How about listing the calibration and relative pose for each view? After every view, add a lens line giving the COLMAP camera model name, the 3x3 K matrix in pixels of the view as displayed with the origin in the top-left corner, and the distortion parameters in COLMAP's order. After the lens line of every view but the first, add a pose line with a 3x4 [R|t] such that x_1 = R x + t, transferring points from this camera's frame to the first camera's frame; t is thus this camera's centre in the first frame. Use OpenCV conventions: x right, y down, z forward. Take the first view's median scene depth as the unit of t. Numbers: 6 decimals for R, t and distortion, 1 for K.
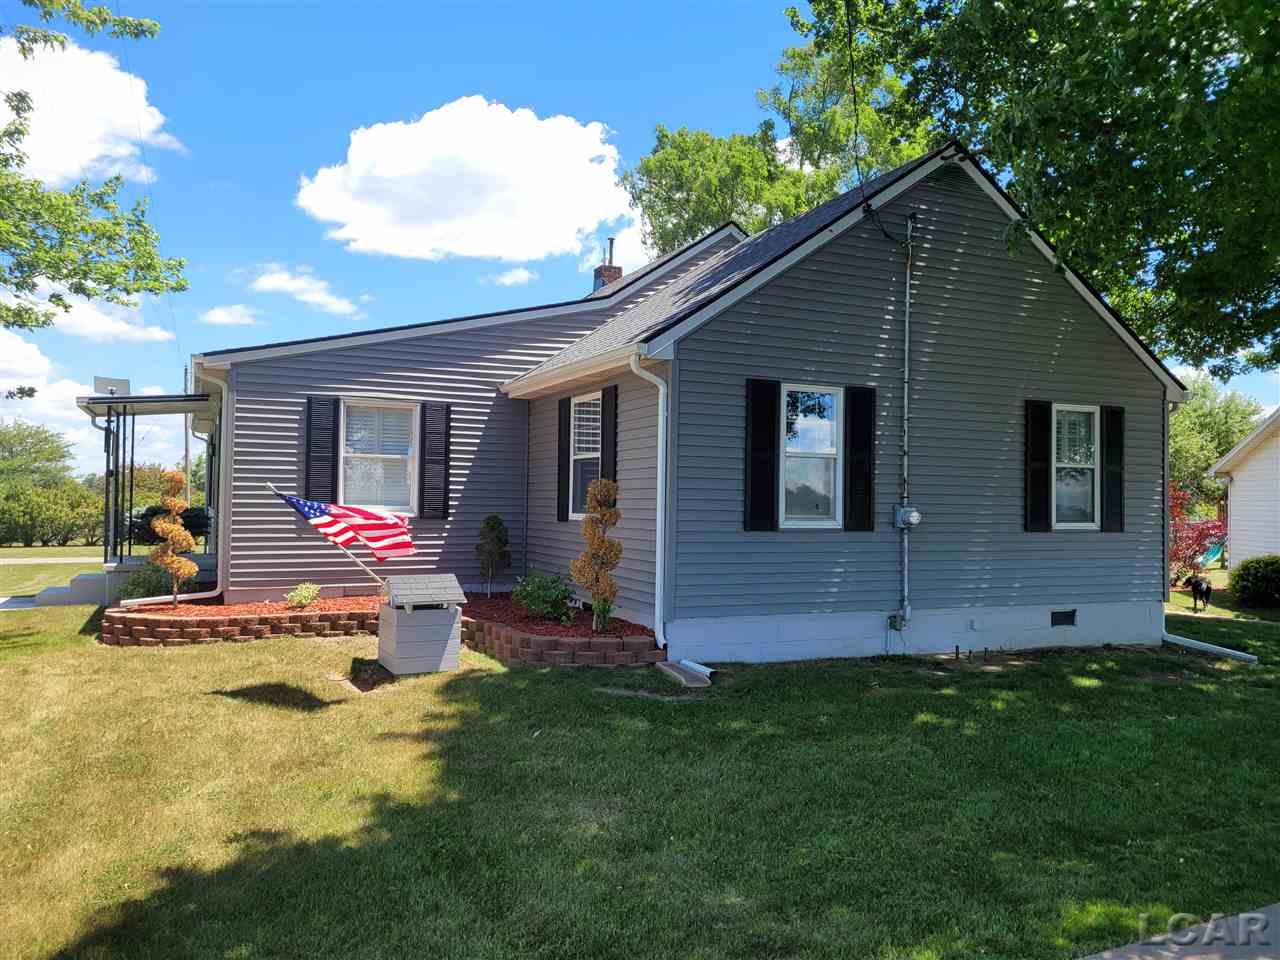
lens RADIAL K [[962.1, 0, 636.7], [0, 962.1, 475.6], [0, 0, 1]] dist [0.042886, 0.002149]
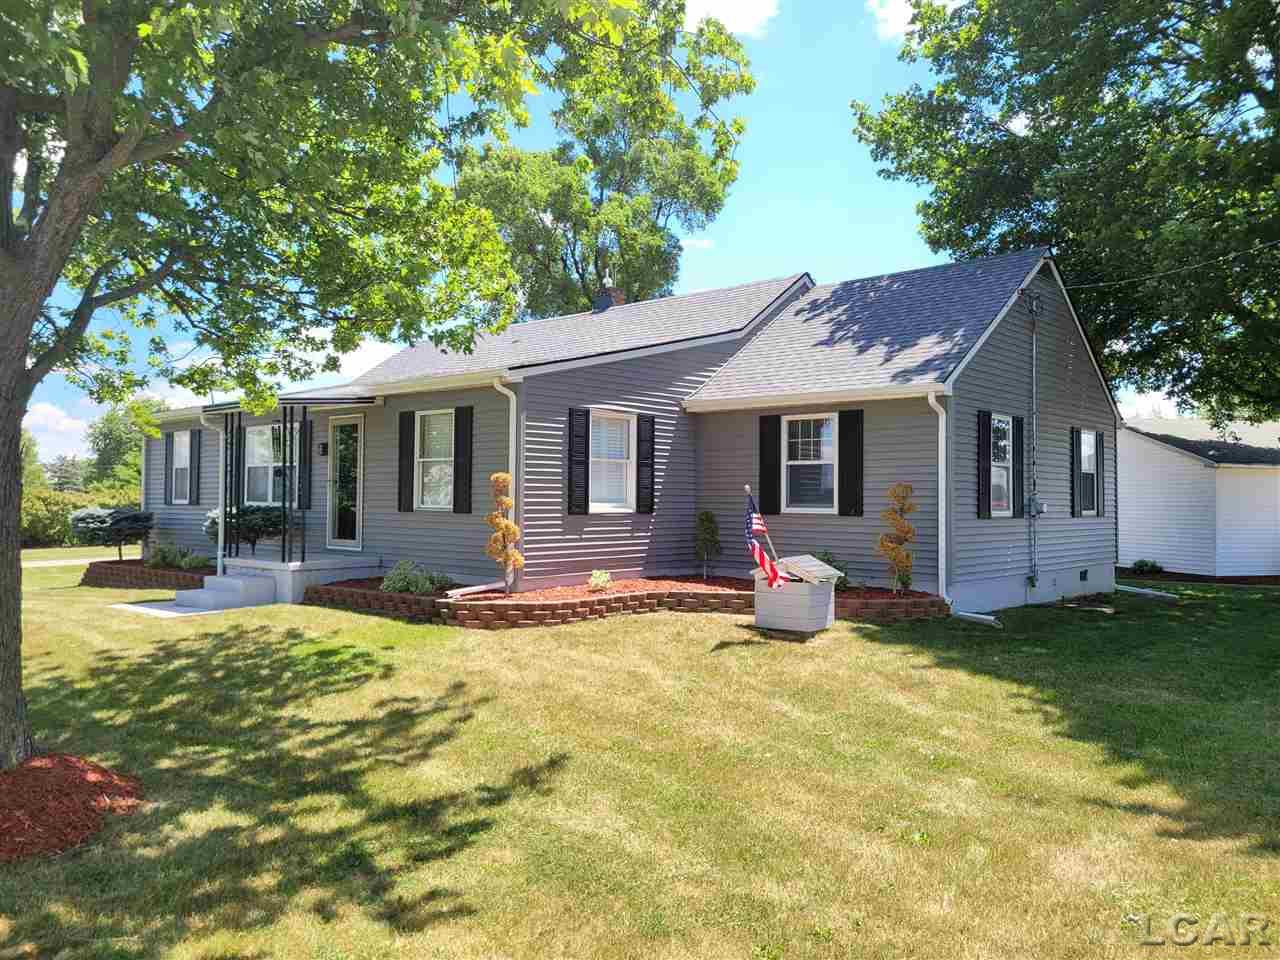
lens RADIAL K [[962.1, 0, 646.1], [0, 962.1, 482.8], [0, 0, 1]] dist [0.042886, 0.002149]
pose [[0.916748, -0.000250, 0.399467, -0.731069], [-0.005275, 0.999905, 0.012731, -0.008642], [-0.399432, -0.013779, 0.916659, -0.077299]]
